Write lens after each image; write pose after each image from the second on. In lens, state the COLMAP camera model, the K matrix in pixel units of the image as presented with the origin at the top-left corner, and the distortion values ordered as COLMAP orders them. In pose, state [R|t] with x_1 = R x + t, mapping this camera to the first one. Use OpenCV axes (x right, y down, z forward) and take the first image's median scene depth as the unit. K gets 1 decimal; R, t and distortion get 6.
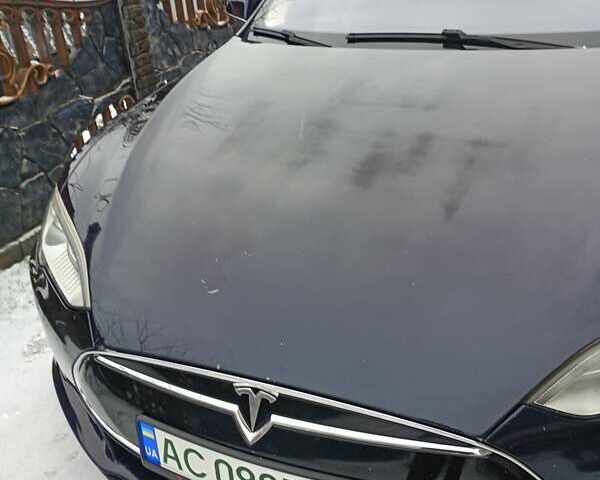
lens RADIAL K [[667.2, 0, 300.0], [0, 667.2, 240.0], [0, 0, 1]] dist [0.009782, 0.005721]
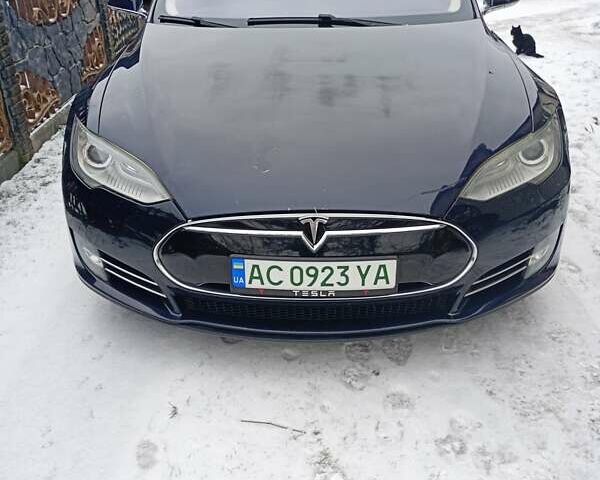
lens RADIAL K [[667.2, 0, 300.0], [0, 667.2, 240.0], [0, 0, 1]] dist [0.009782, 0.005721]
pose [[0.913114, -0.132617, 0.385533, -0.632493], [0.137236, 0.990415, 0.015648, 0.207234], [-0.383913, 0.038621, 0.922561, -0.451221]]
